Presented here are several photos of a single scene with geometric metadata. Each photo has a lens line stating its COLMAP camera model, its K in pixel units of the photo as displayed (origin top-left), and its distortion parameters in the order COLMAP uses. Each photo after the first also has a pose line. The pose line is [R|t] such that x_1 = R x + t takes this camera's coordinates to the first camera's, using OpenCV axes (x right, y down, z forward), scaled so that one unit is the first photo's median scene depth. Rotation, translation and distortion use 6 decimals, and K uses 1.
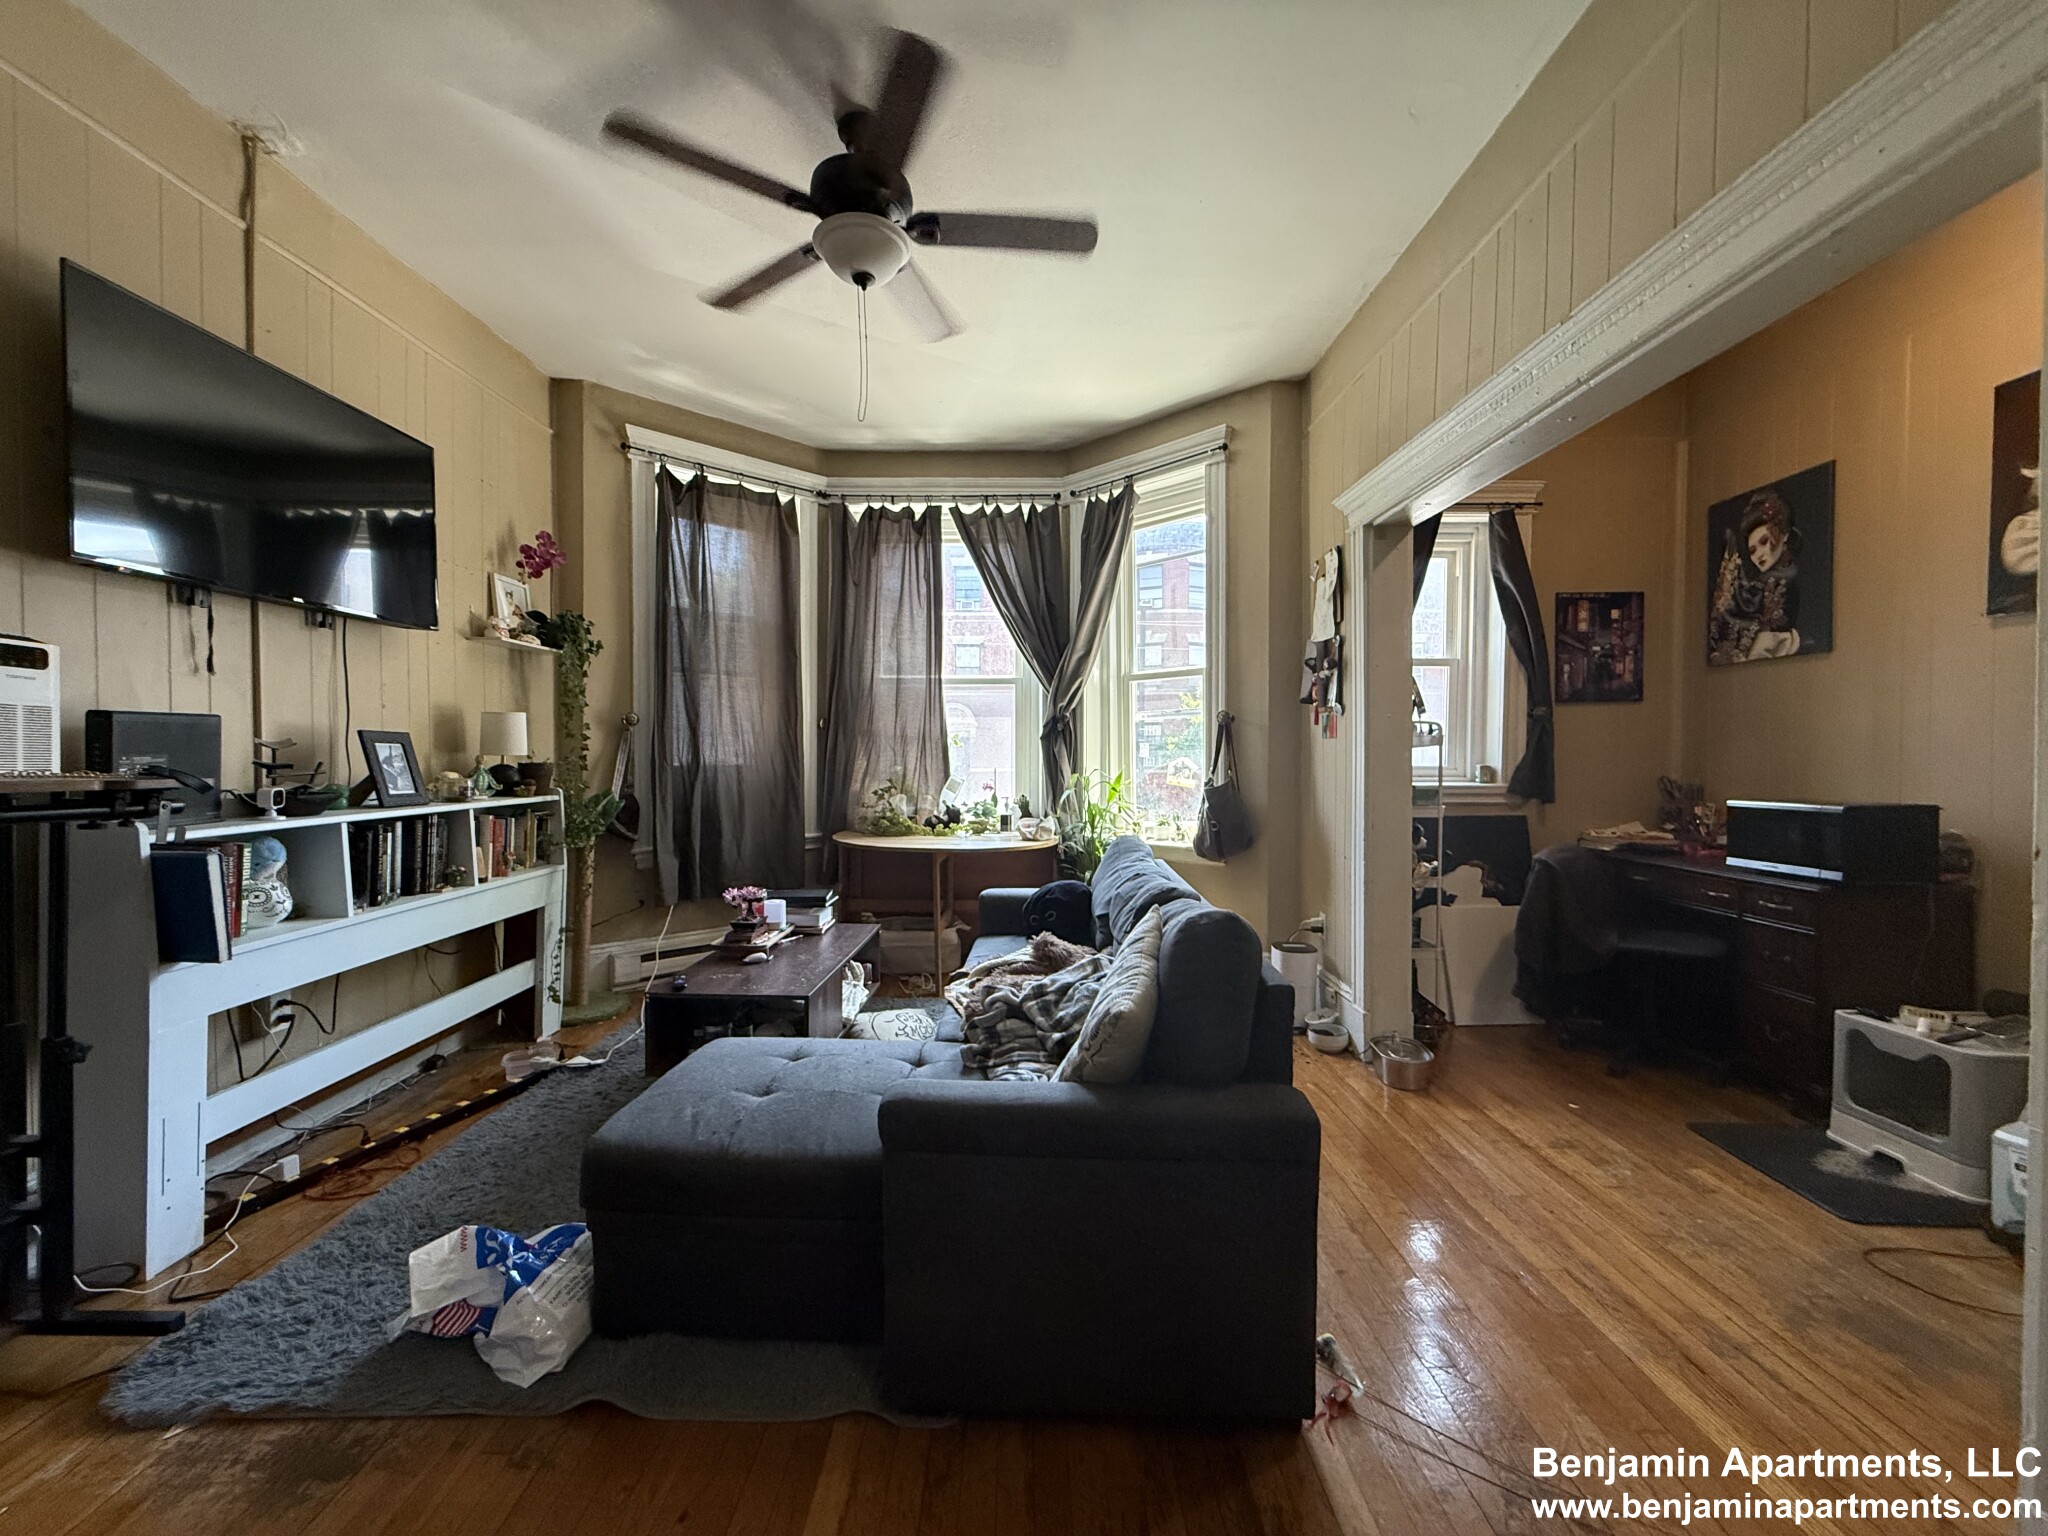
lens RADIAL K [[814.6, 0, 1017.8], [0, 814.6, 766.8], [0, 0, 1]] dist [-0.000976, -0.000345]
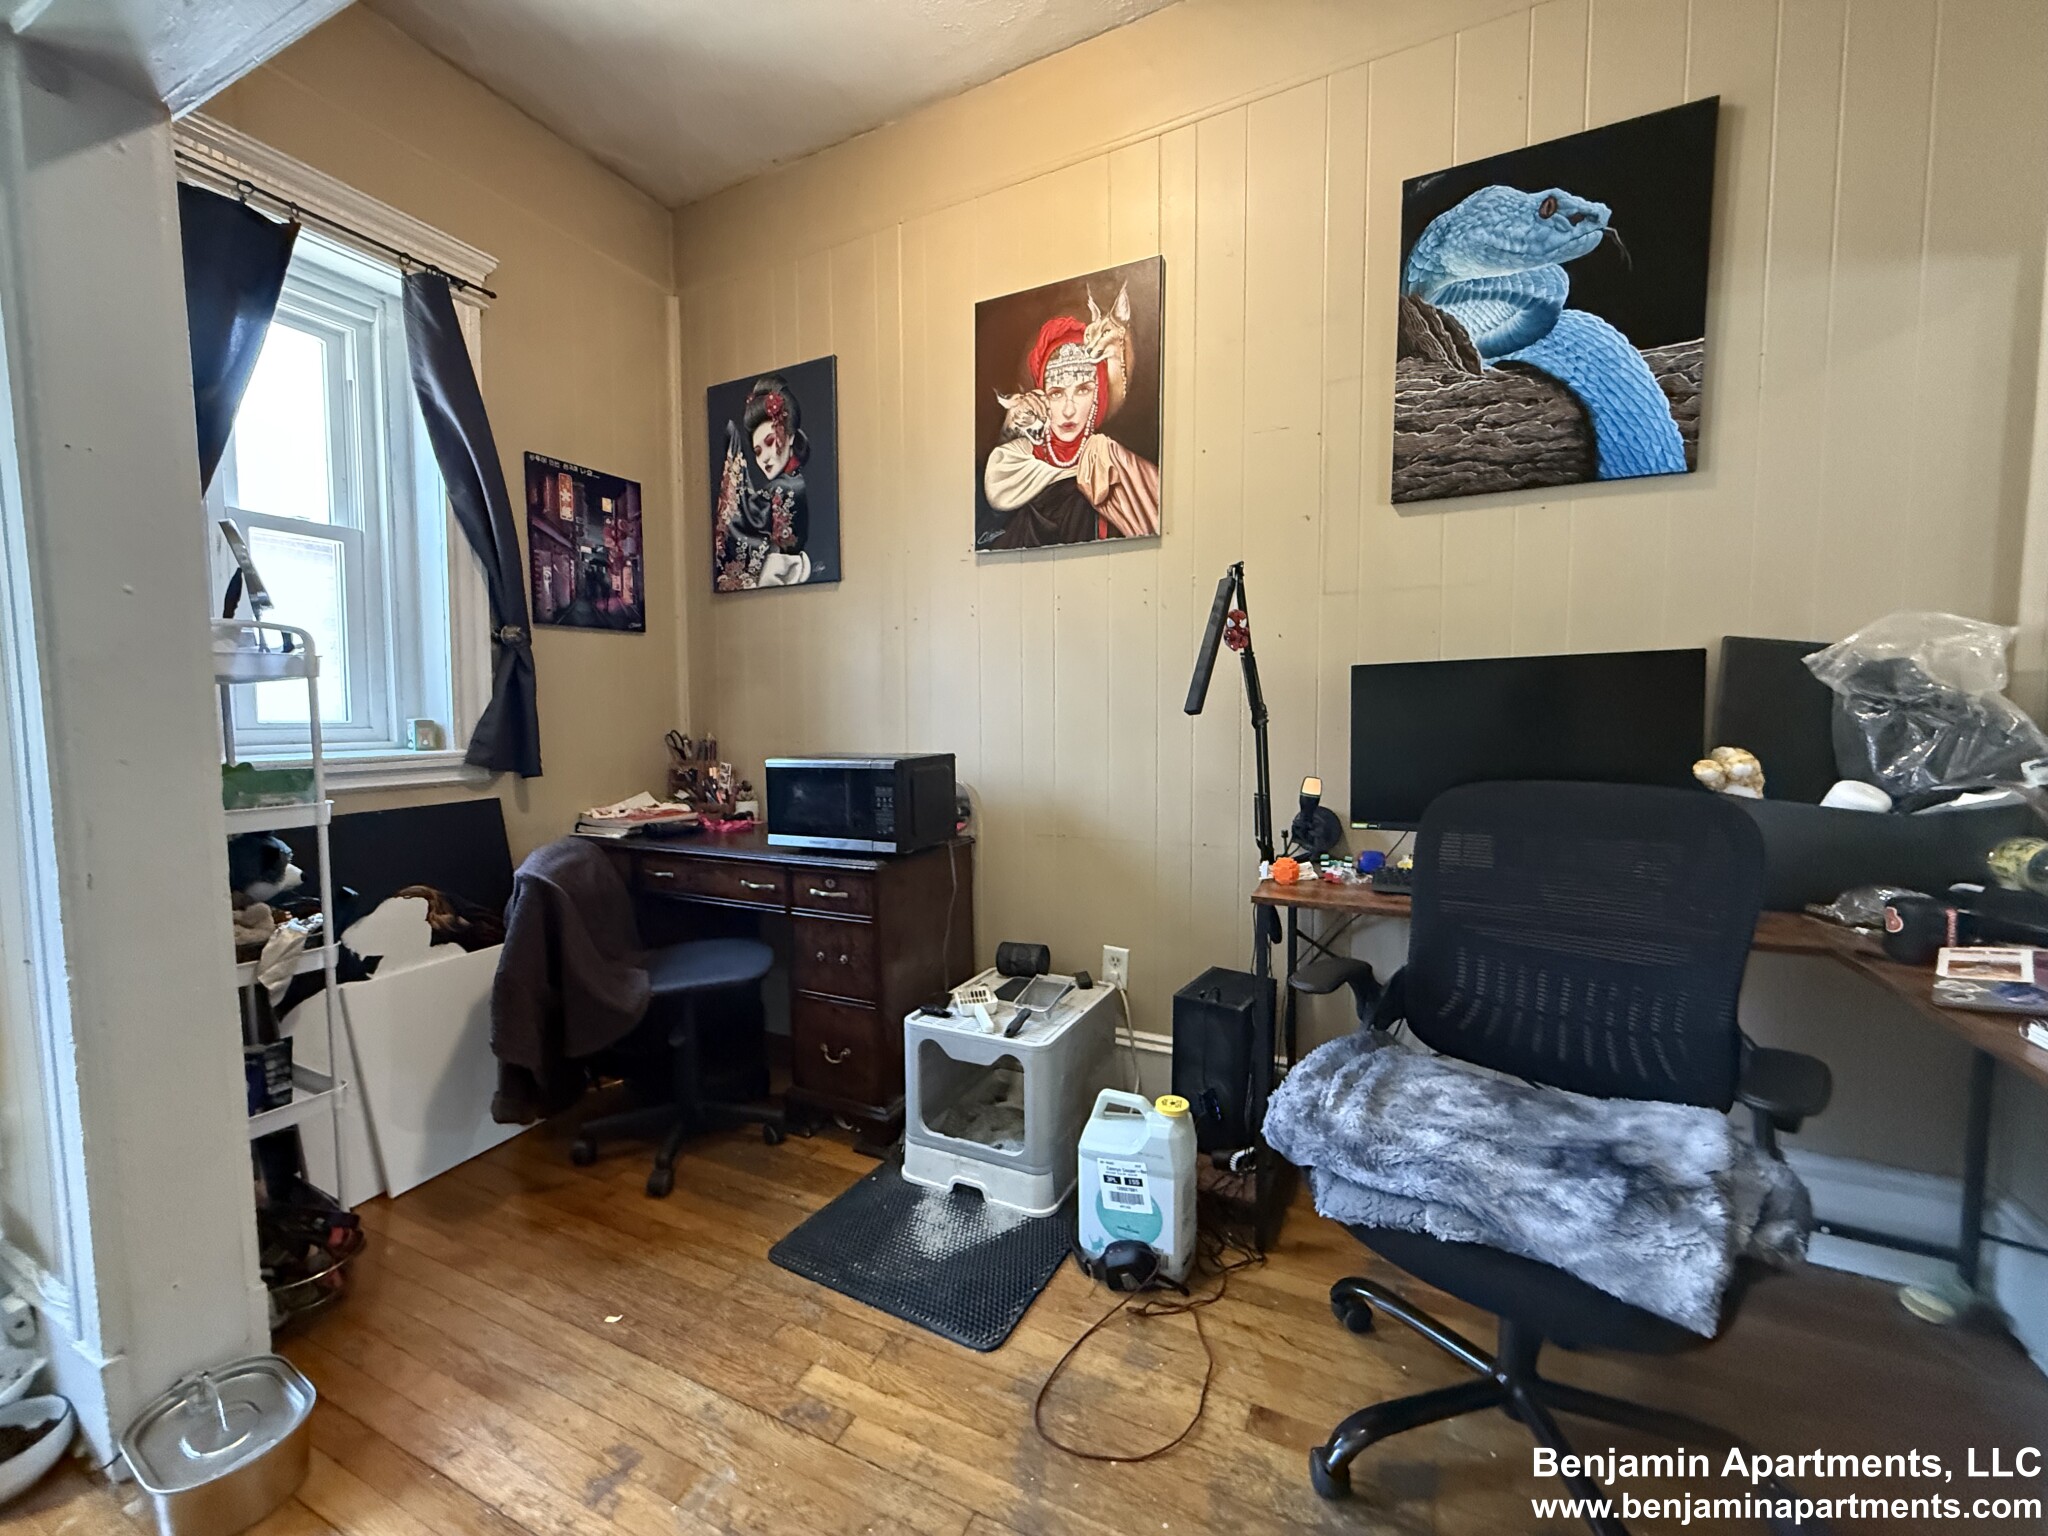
lens RADIAL K [[814.6, 0, 1017.8], [0, 814.6, 766.8], [0, 0, 1]] dist [-0.000976, -0.000345]
pose [[0.429638, -0.062491, 0.900837, 0.250592], [0.021436, 0.998027, 0.059009, 0.007380], [-0.902747, -0.006042, 0.430130, 0.397592]]
